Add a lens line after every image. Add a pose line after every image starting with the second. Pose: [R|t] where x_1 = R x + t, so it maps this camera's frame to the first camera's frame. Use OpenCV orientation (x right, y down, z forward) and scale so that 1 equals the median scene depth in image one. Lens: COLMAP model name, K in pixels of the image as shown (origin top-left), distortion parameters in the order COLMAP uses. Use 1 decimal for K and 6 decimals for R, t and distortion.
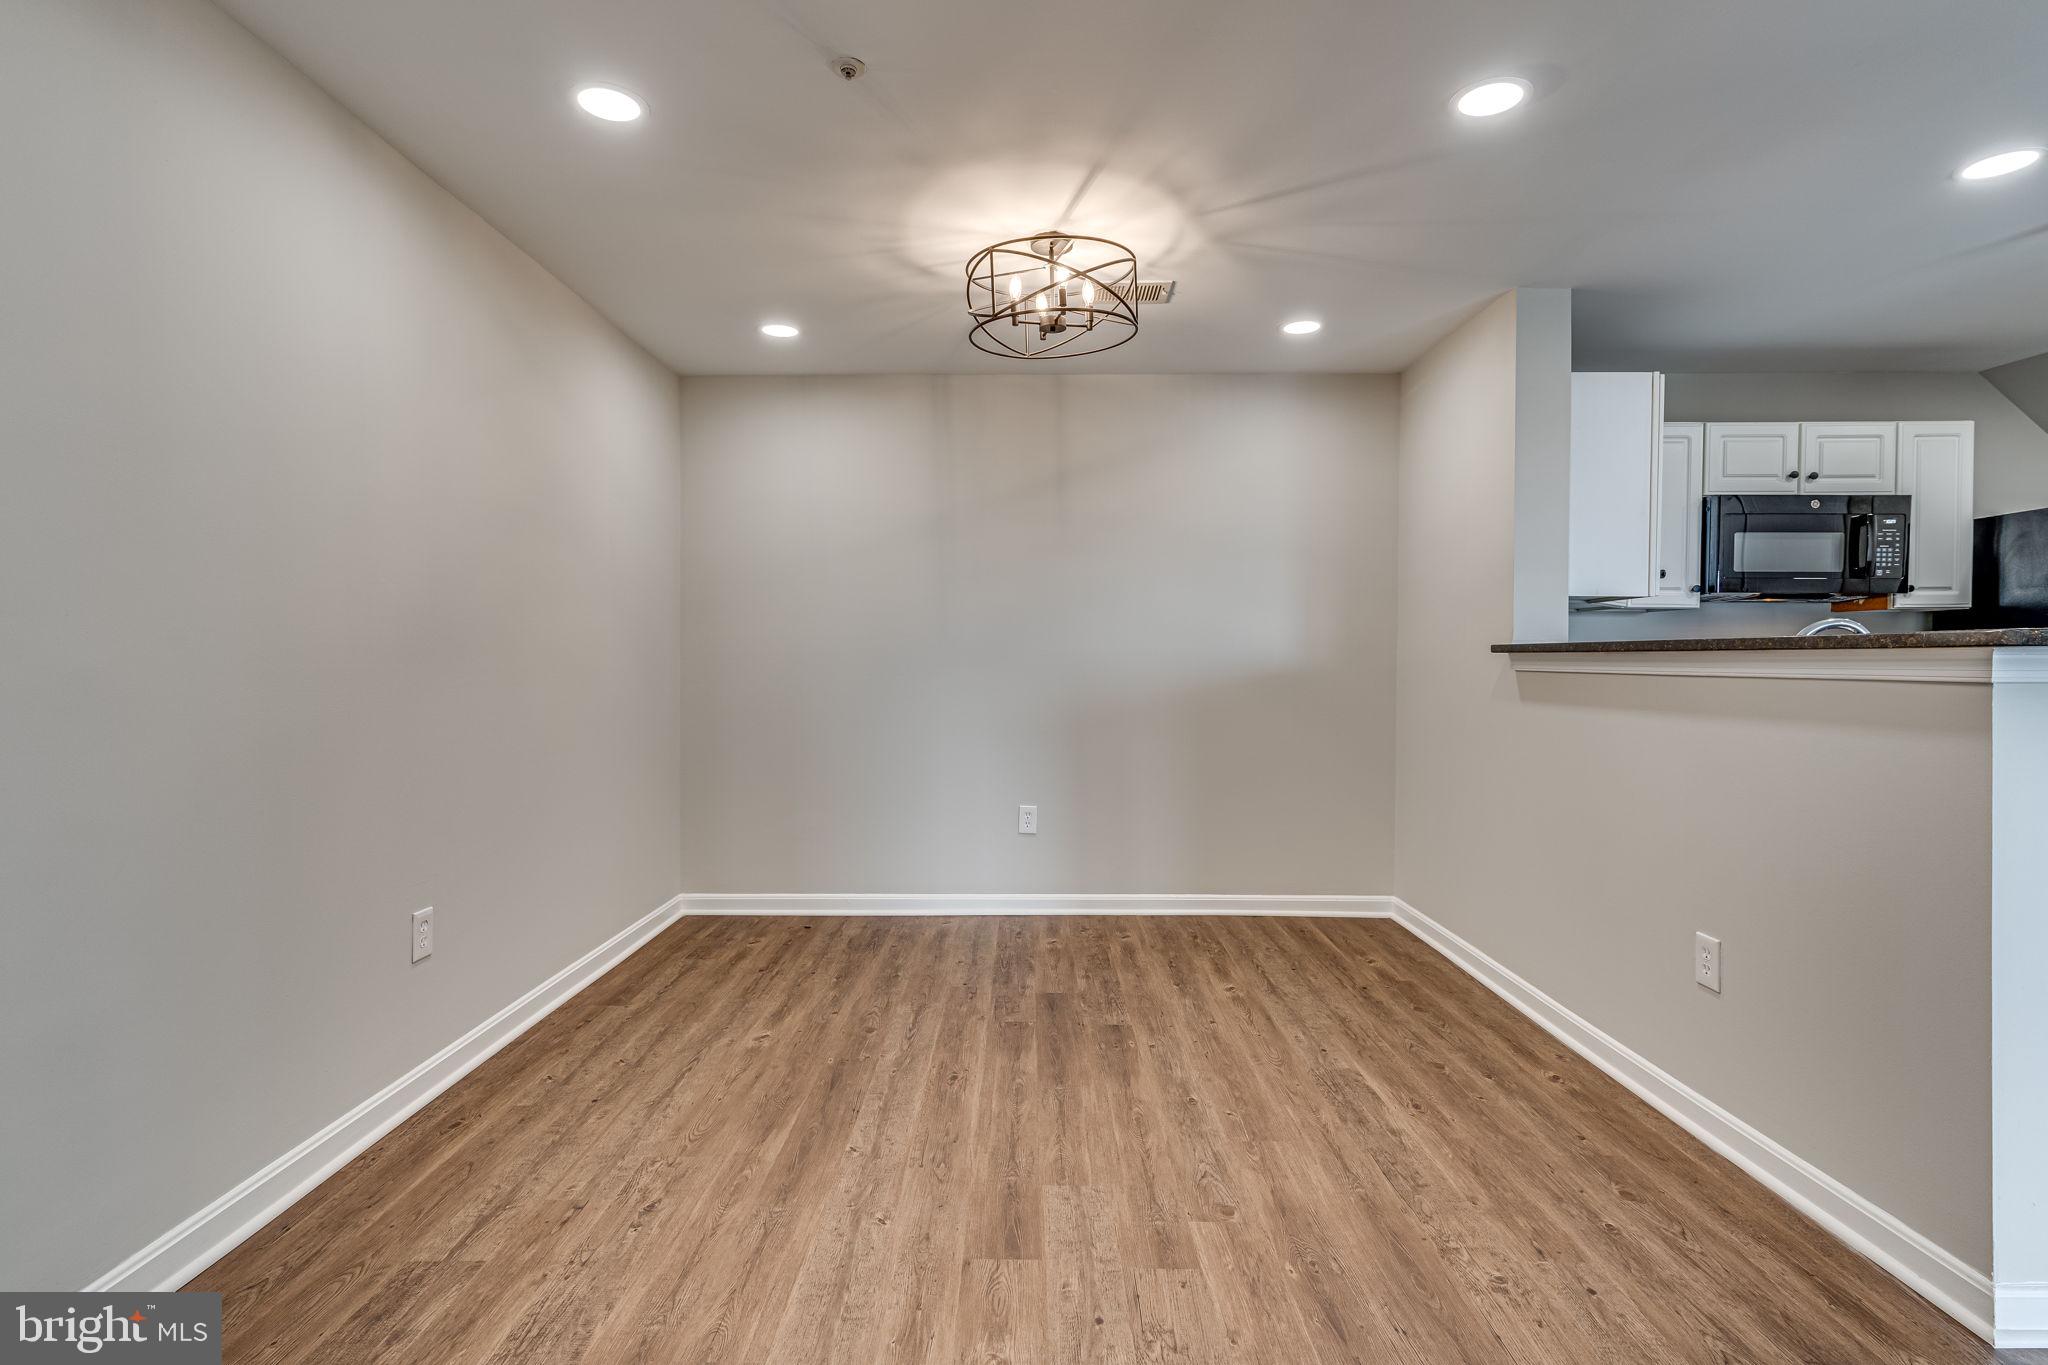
lens RADIAL K [[995.6, 0, 1020.9], [0, 995.6, 681.0], [0, 0, 1]] dist [0.014631, -0.000989]
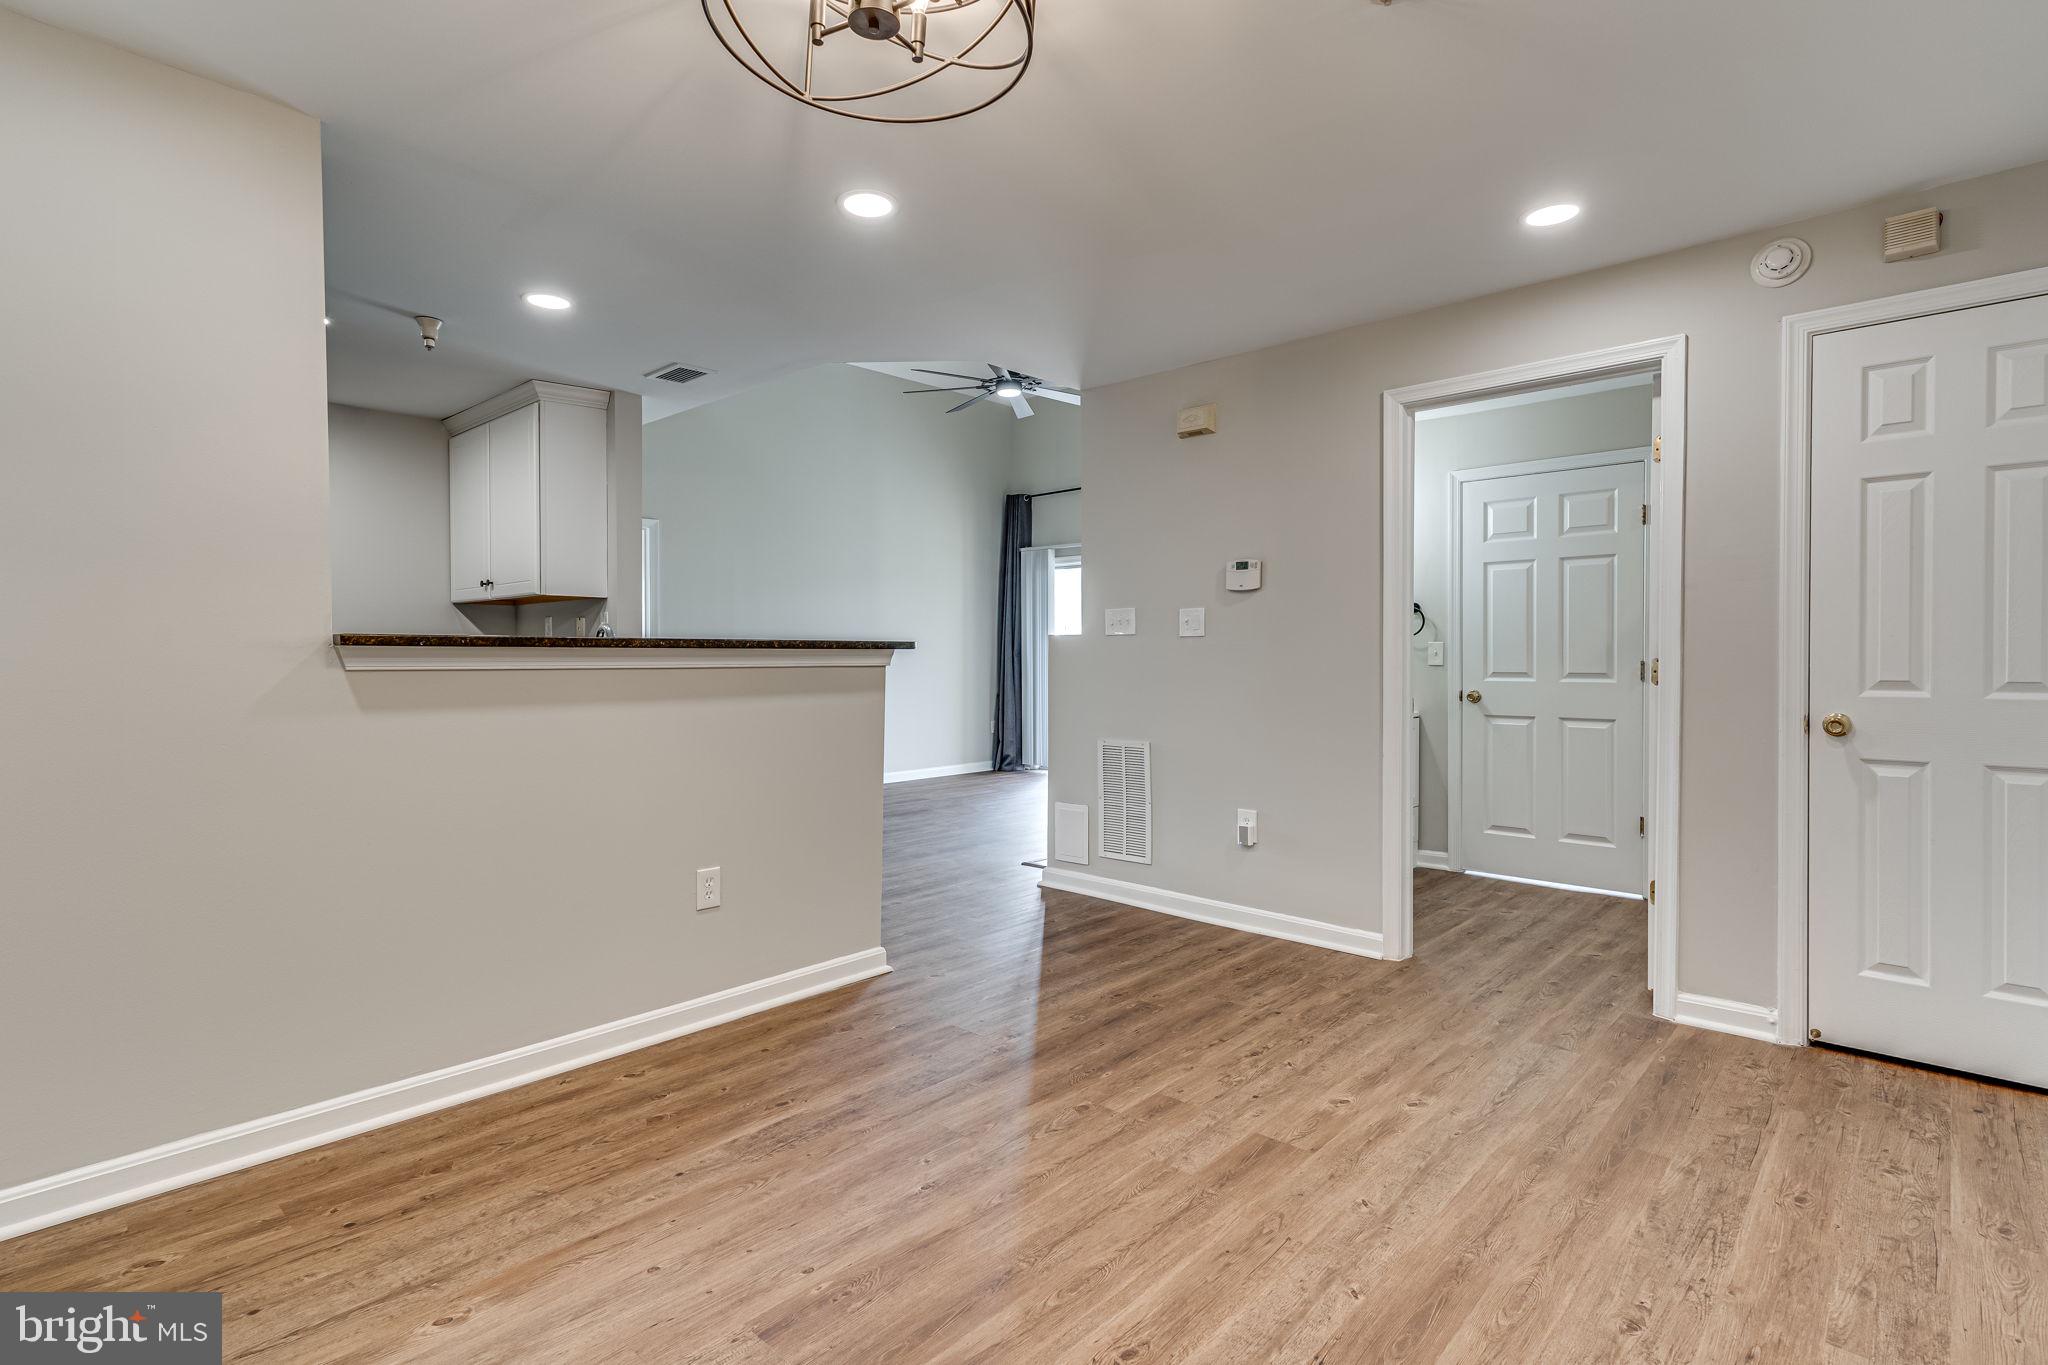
lens RADIAL K [[995.6, 0, 1019.0], [0, 995.6, 655.1], [0, 0, 1]] dist [0.014631, -0.000989]
pose [[-0.739368, -0.001370, 0.673300, -0.432877], [0.014282, 0.999741, 0.017717, -0.034552], [-0.673150, 0.022716, -0.739157, 1.514022]]
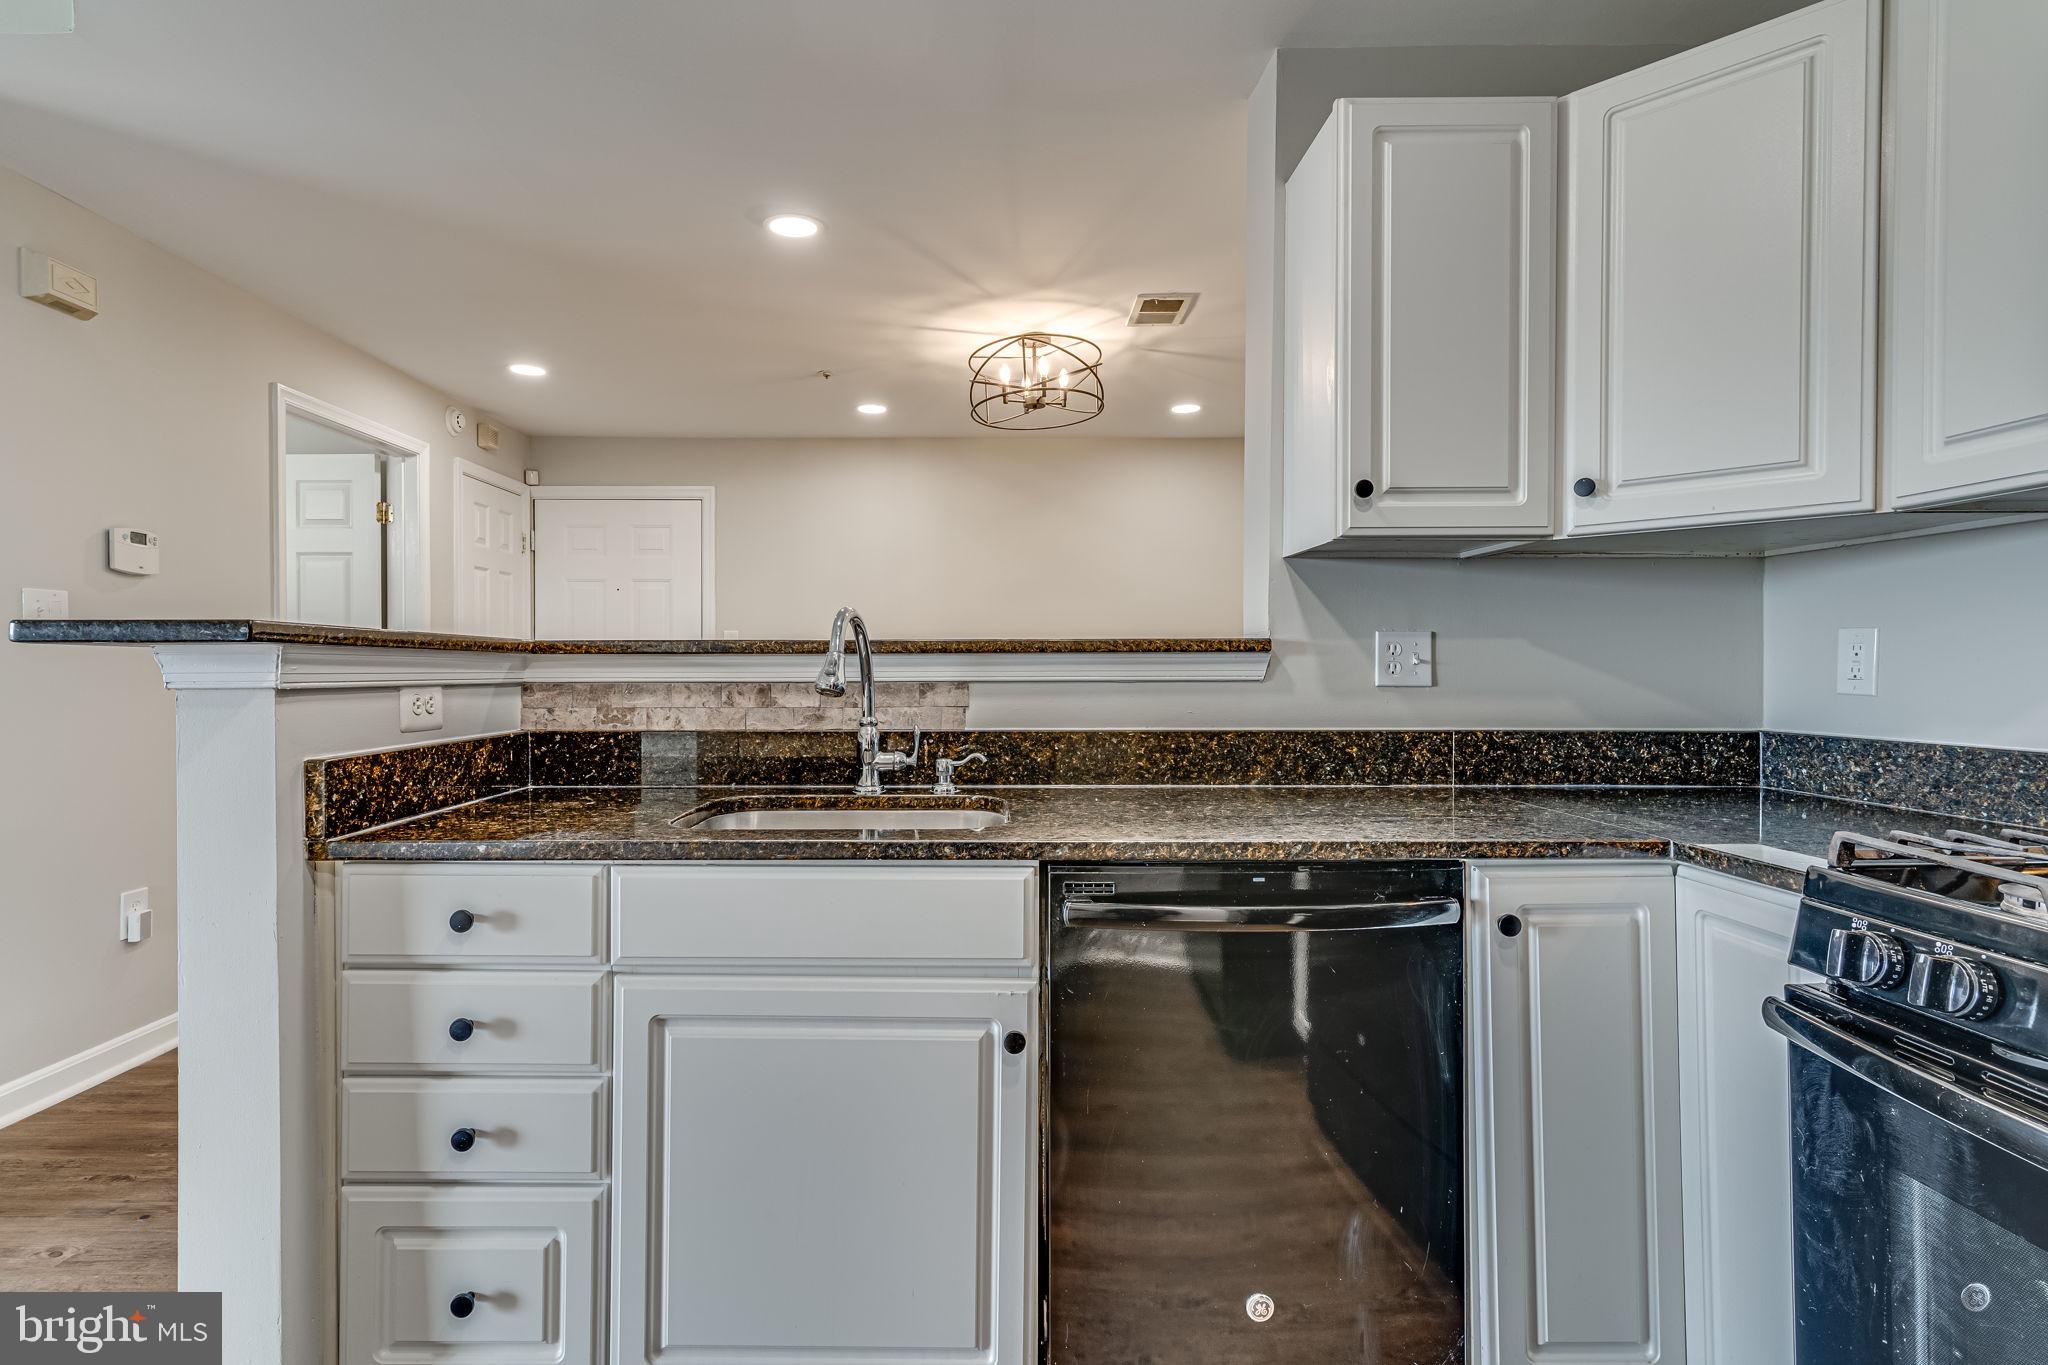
lens RADIAL K [[995.6, 0, 979.0], [0, 995.6, 680.0], [0, 0, 1]] dist [0.014631, -0.000989]
pose [[0.005420, 0.008080, -0.999953, 1.446334], [-0.019832, 0.999772, 0.007971, -0.016008], [0.999789, 0.019788, 0.005579, 1.032154]]
